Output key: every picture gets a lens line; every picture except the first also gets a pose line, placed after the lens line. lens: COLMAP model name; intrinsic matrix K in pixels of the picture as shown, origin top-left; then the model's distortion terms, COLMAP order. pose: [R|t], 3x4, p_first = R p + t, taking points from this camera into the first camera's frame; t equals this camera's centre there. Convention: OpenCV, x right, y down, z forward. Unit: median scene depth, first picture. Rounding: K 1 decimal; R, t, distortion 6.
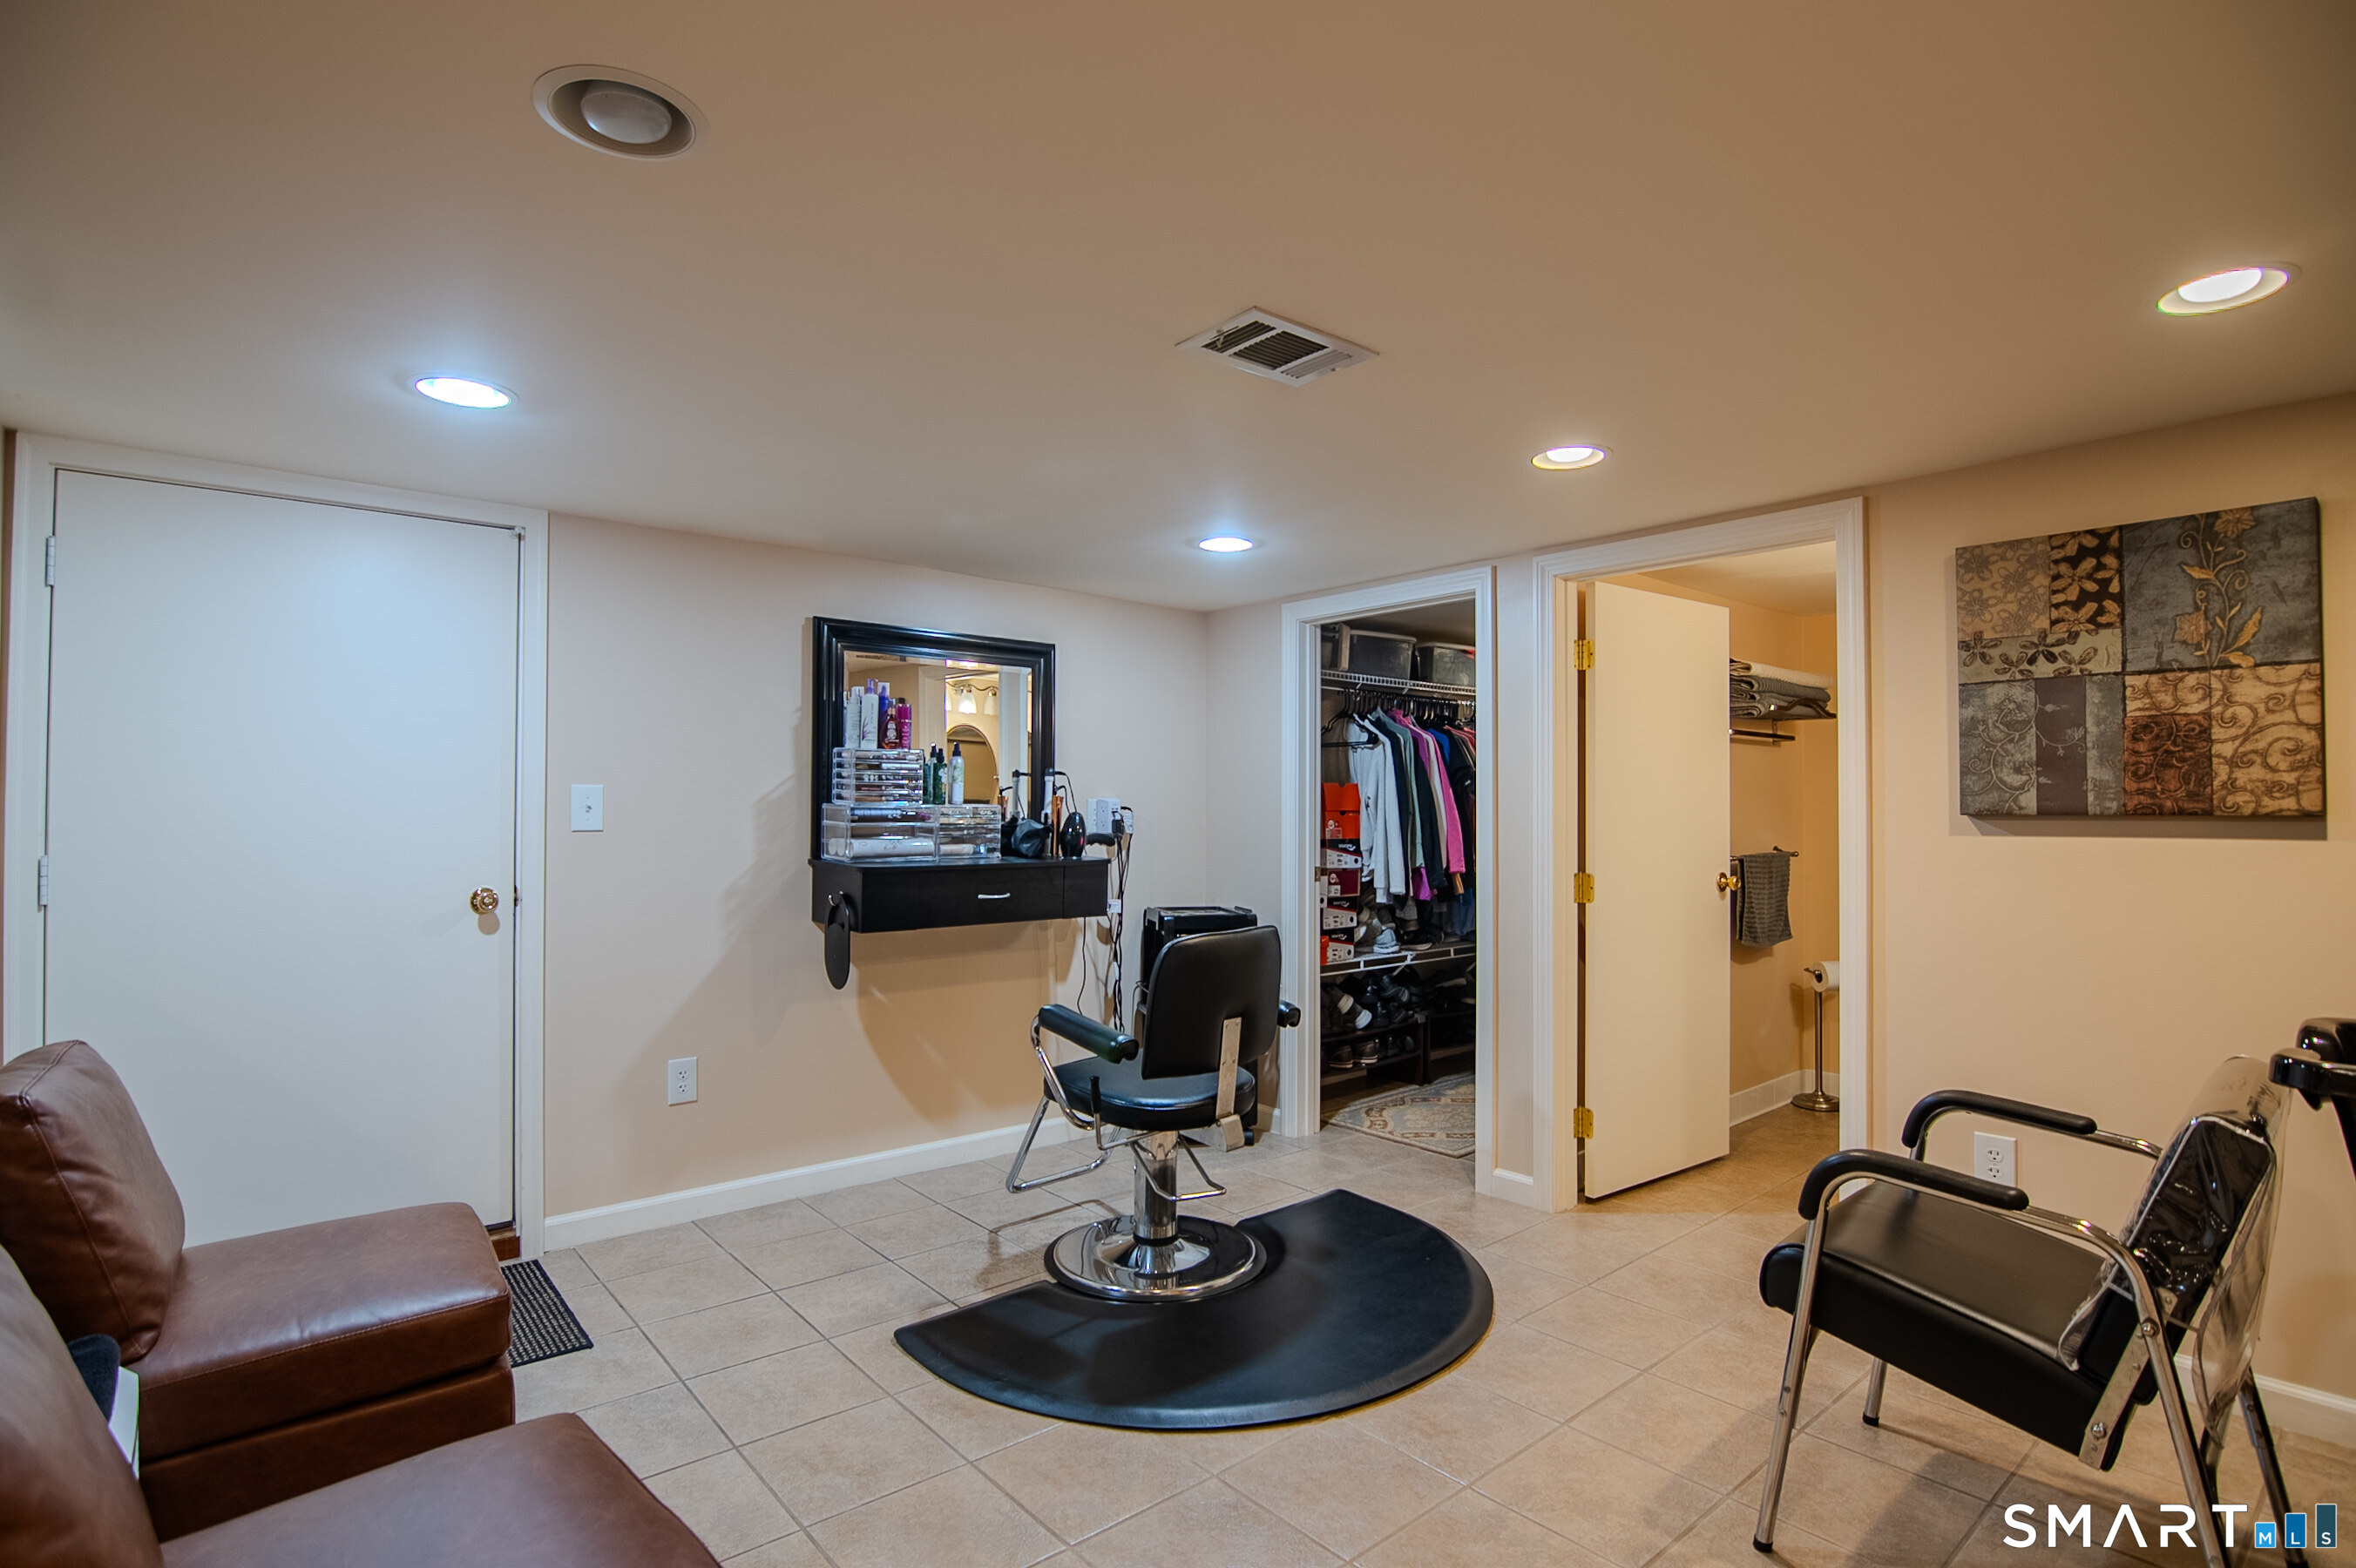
lens RADIAL K [[1148.1, 0, 1184.3], [0, 1148.1, 782.2], [0, 0, 1]] dist [-0.022950, 0.001612]
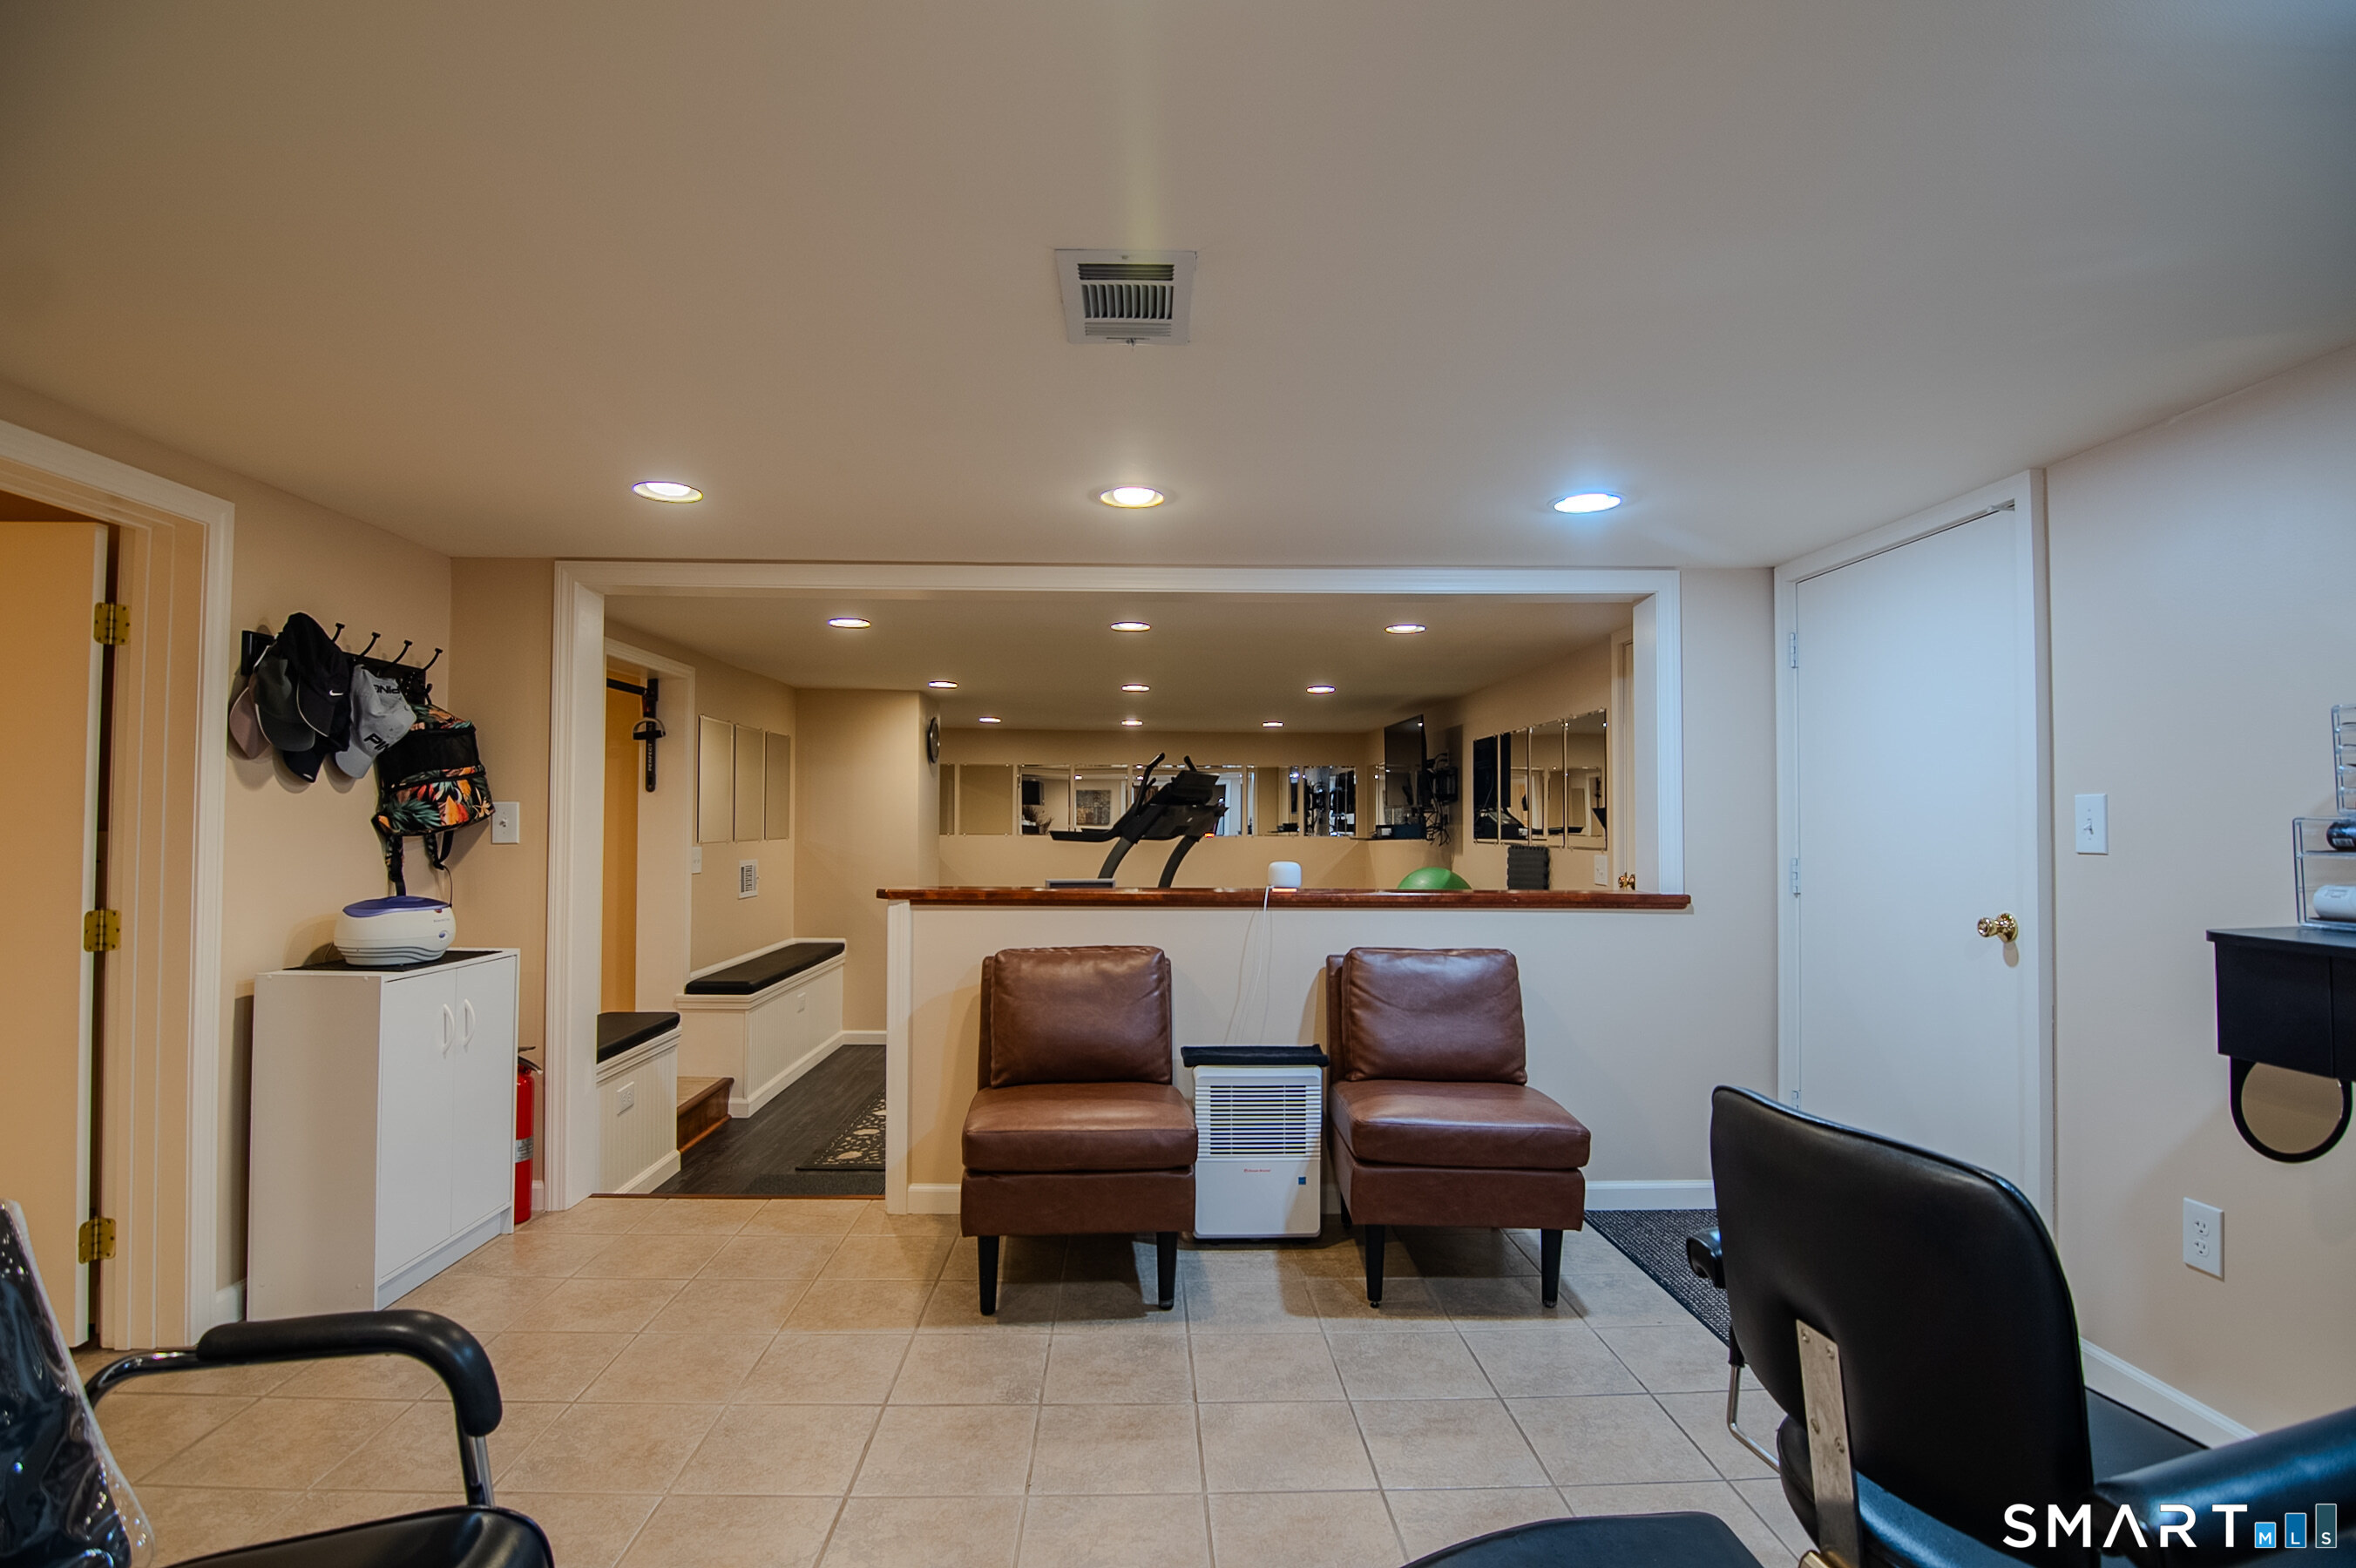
lens RADIAL K [[1148.1, 0, 1182.0], [0, 1148.1, 789.4], [0, 0, 1]] dist [-0.022950, 0.001612]
pose [[-0.607520, -0.021822, -0.794004, 0.480348], [0.009585, 0.999348, -0.034799, 0.018774], [0.794246, -0.028752, -0.606915, 0.999529]]
